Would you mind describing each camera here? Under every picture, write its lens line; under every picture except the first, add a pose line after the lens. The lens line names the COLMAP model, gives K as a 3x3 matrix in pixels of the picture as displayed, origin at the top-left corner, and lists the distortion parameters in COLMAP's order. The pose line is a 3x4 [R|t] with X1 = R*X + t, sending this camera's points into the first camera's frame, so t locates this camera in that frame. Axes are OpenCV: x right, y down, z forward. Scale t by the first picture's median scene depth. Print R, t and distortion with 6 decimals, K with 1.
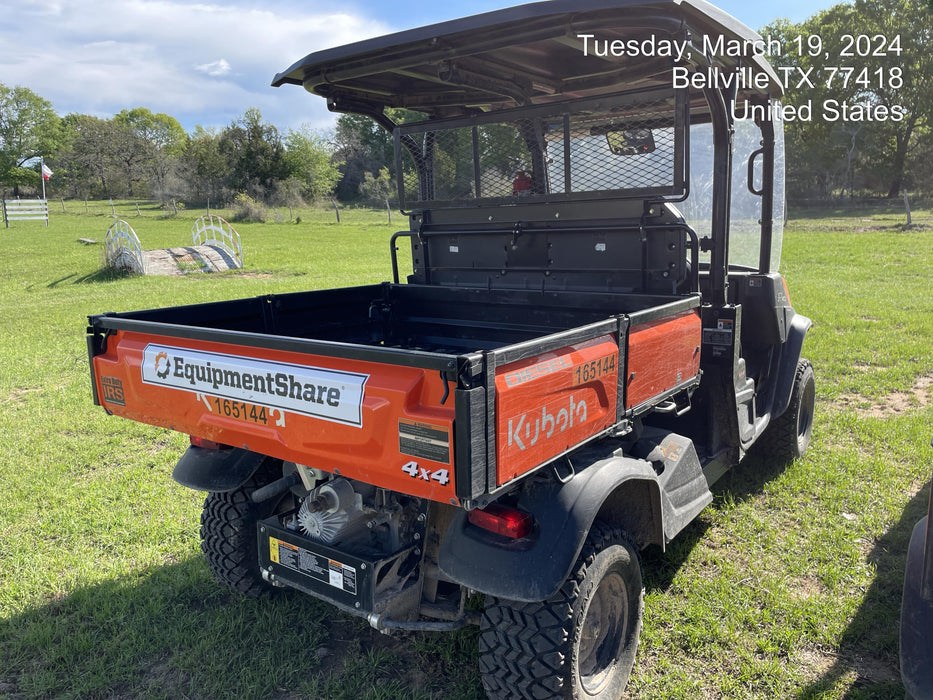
lens RADIAL K [[708.0, 0, 464.1], [0, 708.0, 356.0], [0, 0, 1]] dist [0.013850, -0.022818]
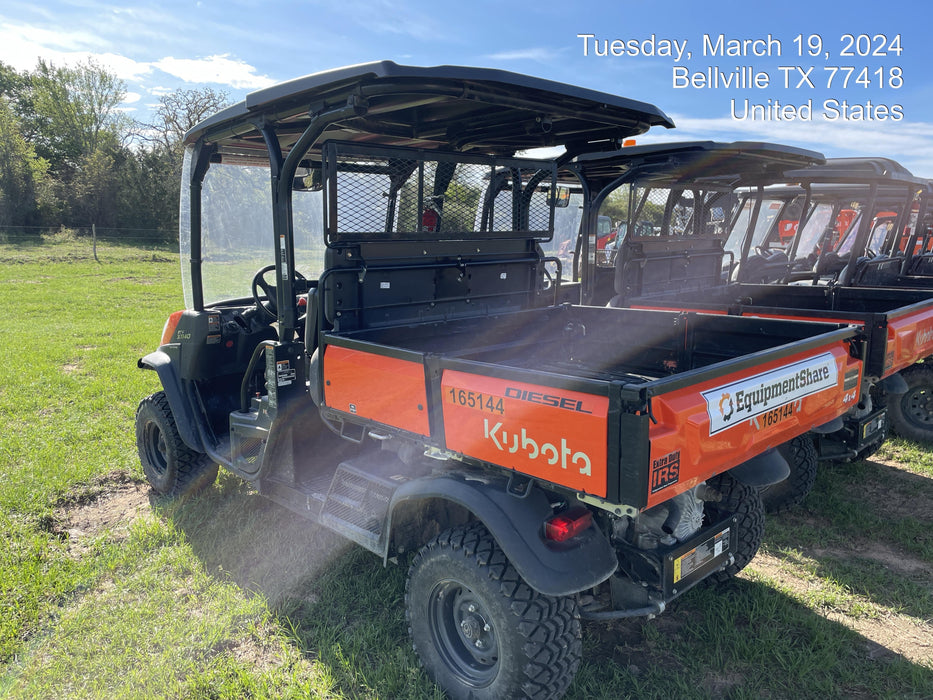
lens RADIAL K [[708.0, 0, 438.6], [0, 708.0, 358.8], [0, 0, 1]] dist [0.013850, -0.022818]
pose [[0.183309, -0.143861, 0.972472, -1.404393], [0.184532, 0.976685, 0.109700, -0.224383], [-0.965580, 0.159343, 0.205582, 1.163561]]
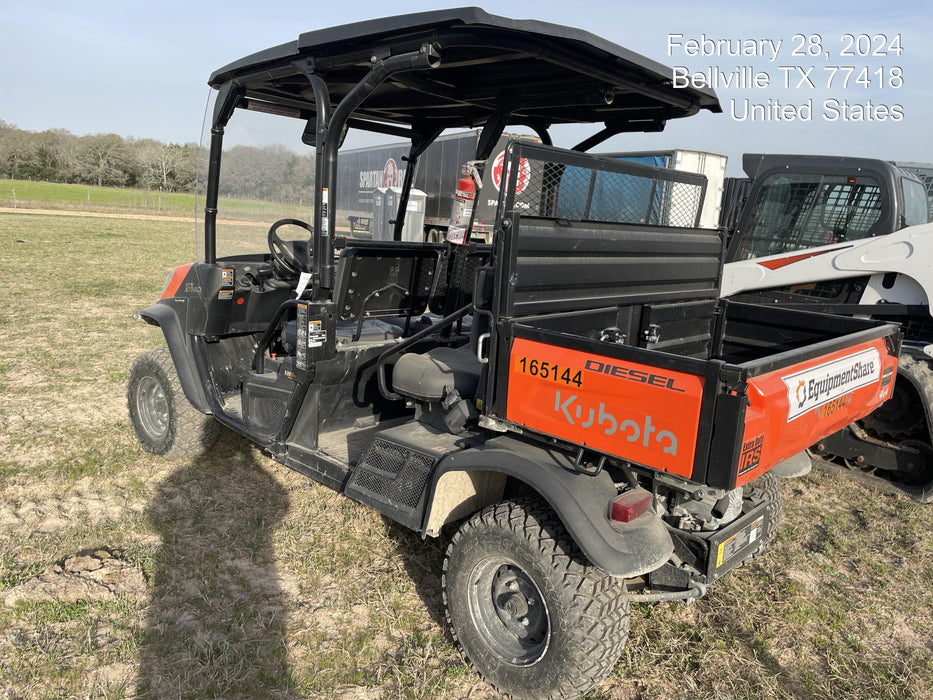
lens RADIAL K [[708.0, 0, 447.5], [0, 708.0, 361.2], [0, 0, 1]] dist [0.013850, -0.022818]
pose [[0.116196, -0.165389, 0.979359, -1.391135], [0.110780, 0.982044, 0.152699, -0.225058], [-0.987029, 0.090751, 0.132432, 1.332037]]
